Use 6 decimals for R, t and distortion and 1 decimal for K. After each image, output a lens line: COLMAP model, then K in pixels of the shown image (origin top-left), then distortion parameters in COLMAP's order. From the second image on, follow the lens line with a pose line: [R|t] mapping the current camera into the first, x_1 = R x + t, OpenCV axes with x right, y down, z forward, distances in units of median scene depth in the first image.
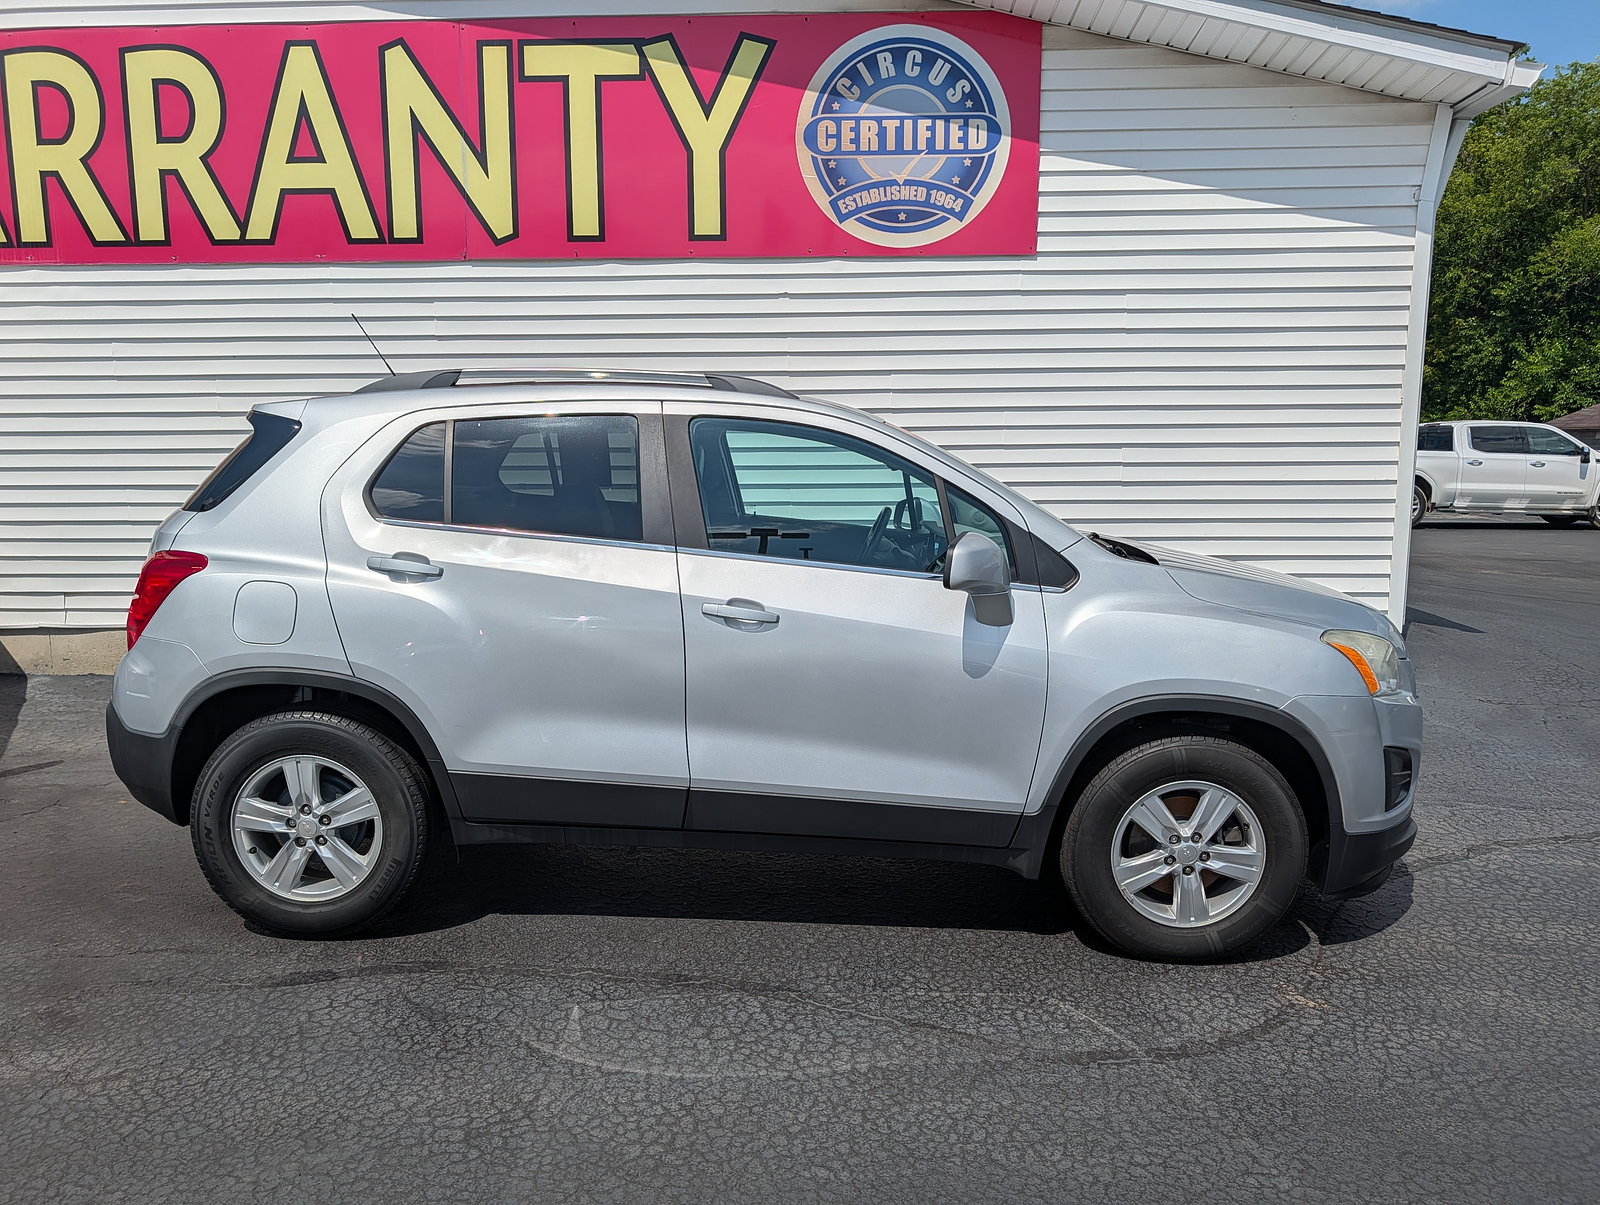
lens RADIAL K [[1157.4, 0, 800.0], [0, 1157.4, 602.5], [0, 0, 1]] dist [0.006001, -0.004660]
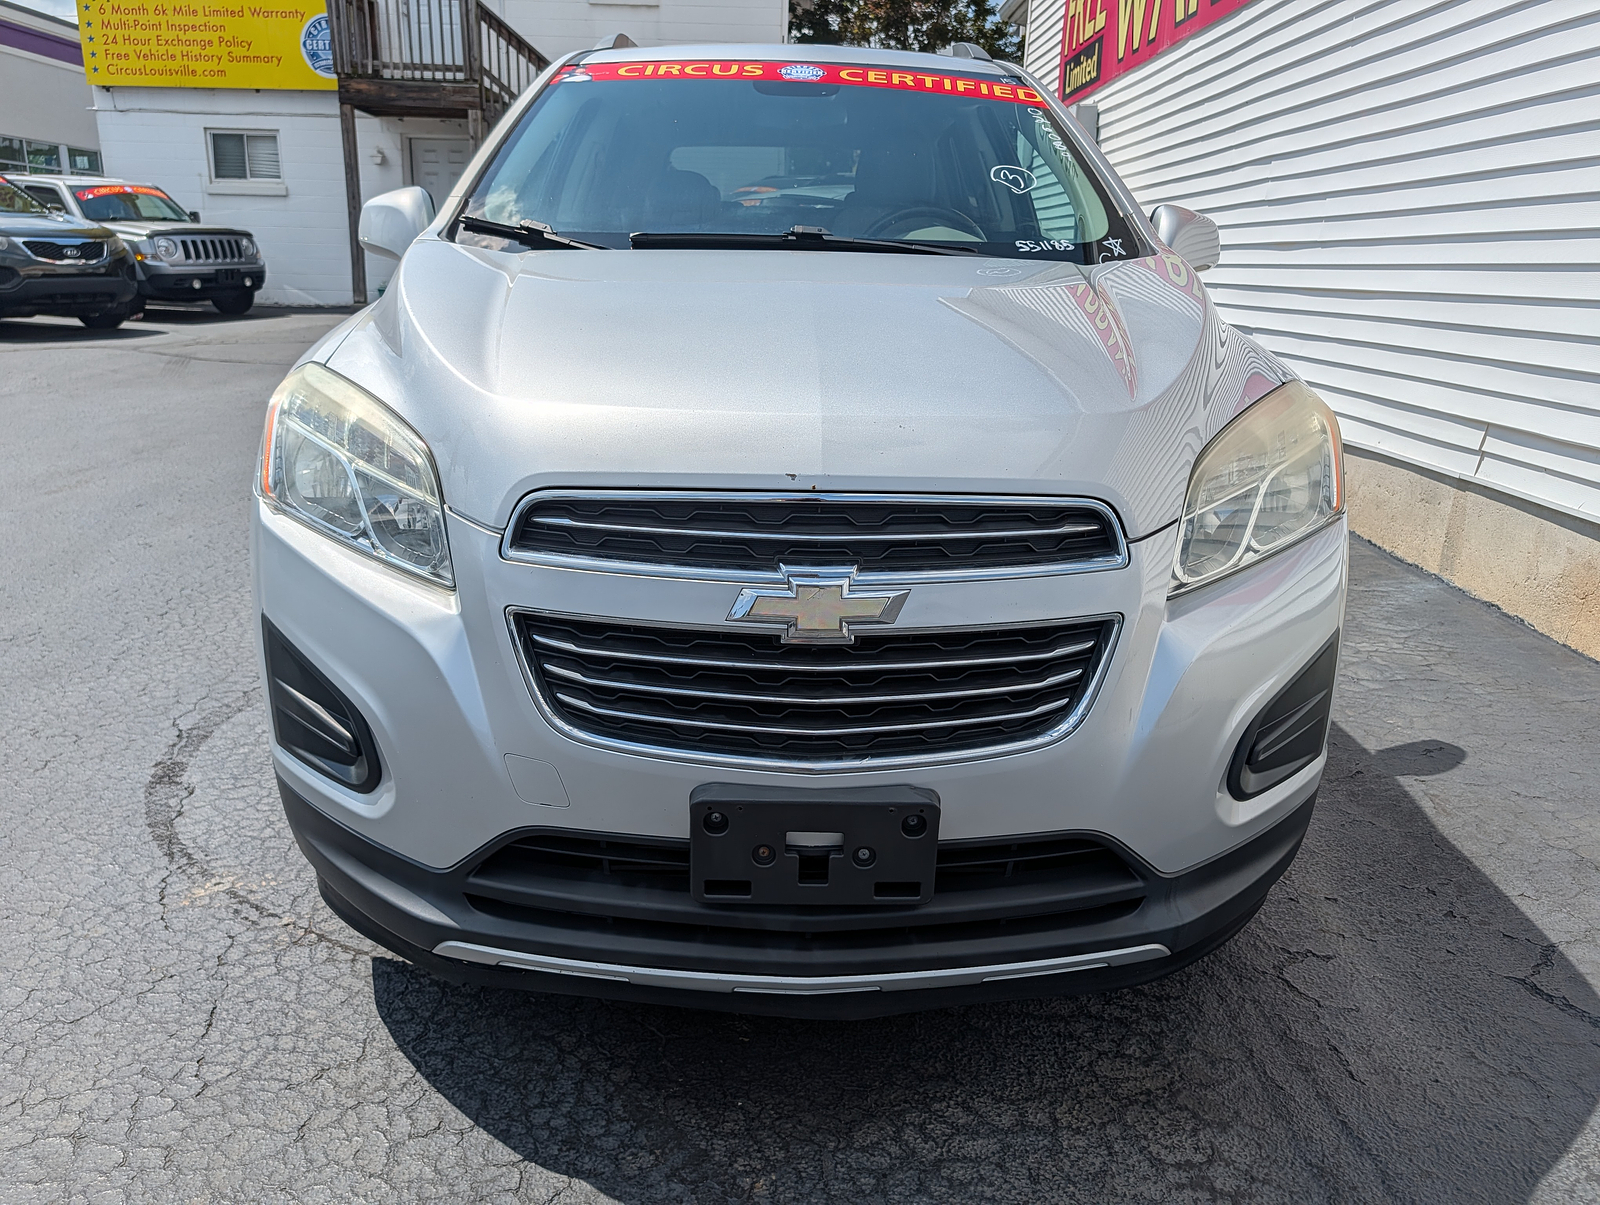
lens RADIAL K [[1157.4, 0, 800.0], [0, 1157.4, 602.5], [0, 0, 1]] dist [0.006001, -0.004660]
pose [[0.045432, 0.288589, -0.956375, 0.539472], [-0.171517, 0.945400, 0.277129, -0.028115], [0.984133, 0.151444, 0.092450, 0.646270]]
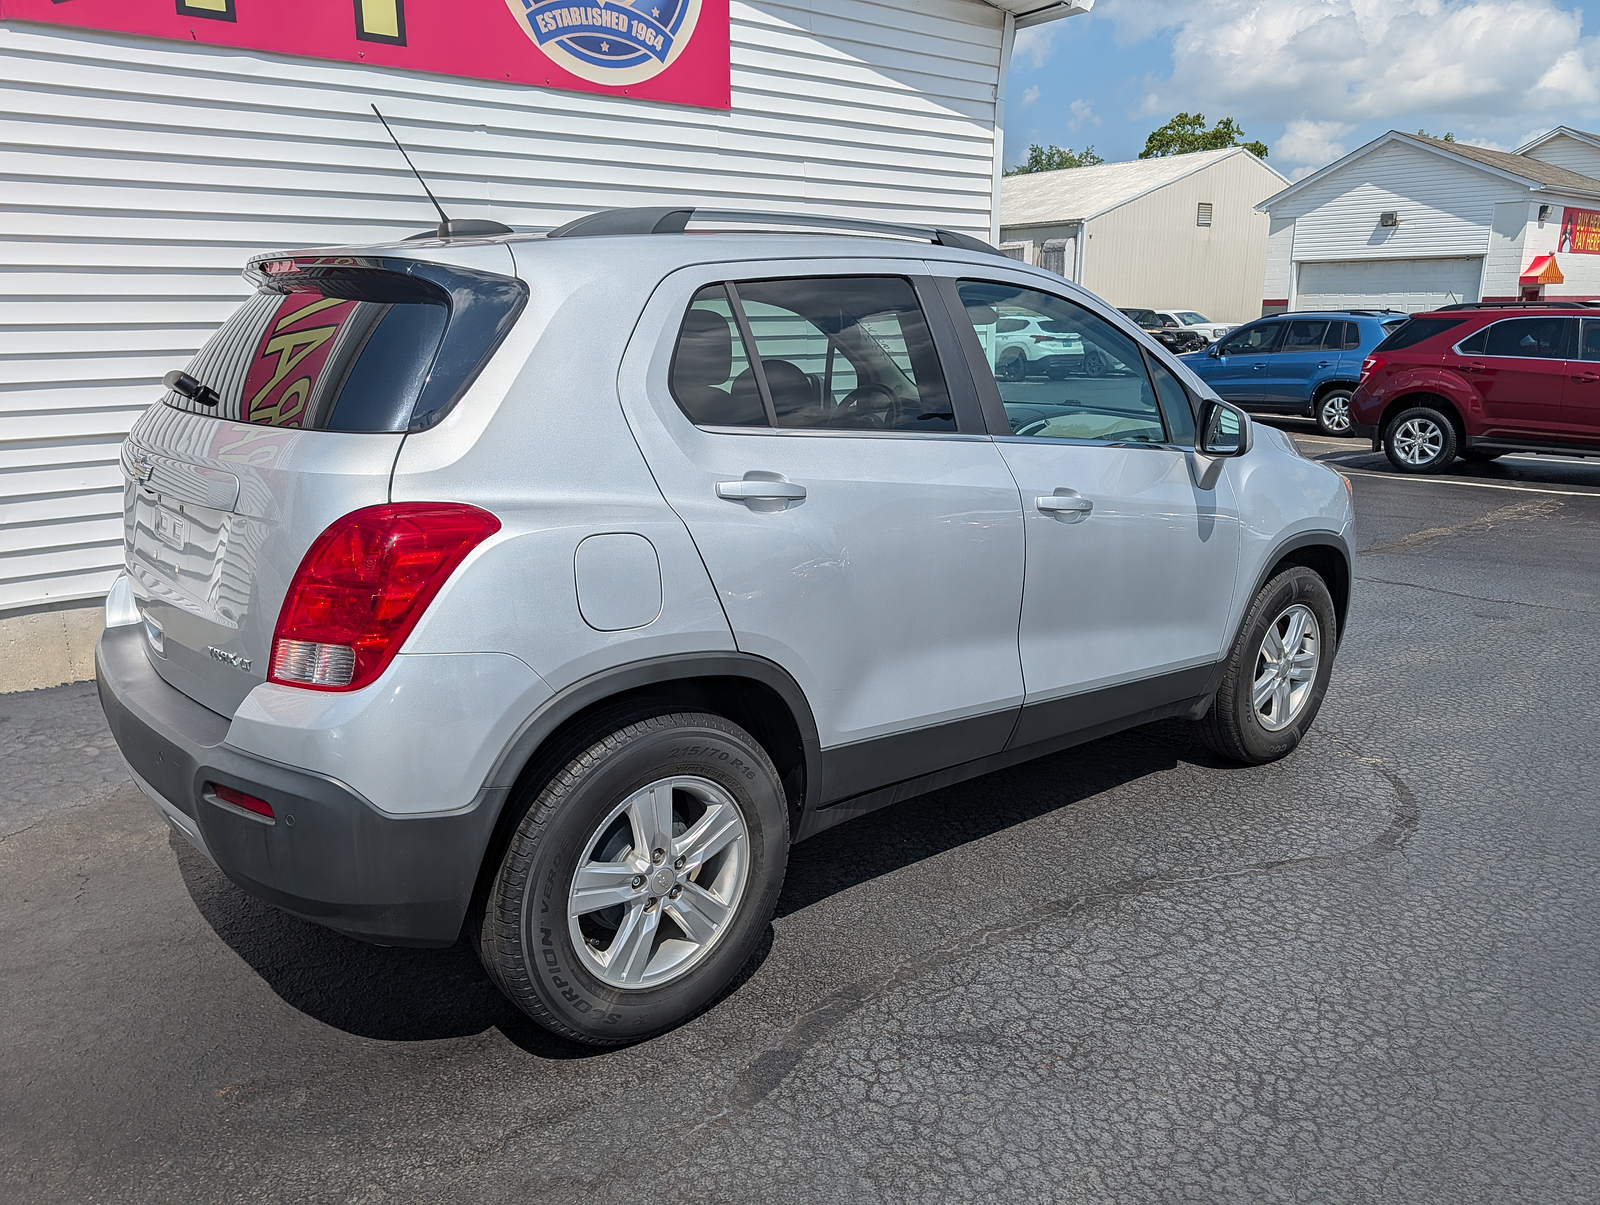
lens RADIAL K [[1157.5, 0, 781.1], [0, 1157.5, 608.5], [0, 0, 1]] dist [0.000768, 0.001494]
pose [[0.754678, -0.163258, 0.635459, -0.433316], [0.092615, 0.985357, 0.143160, -0.032376], [-0.649526, -0.049187, 0.758747, 0.241206]]
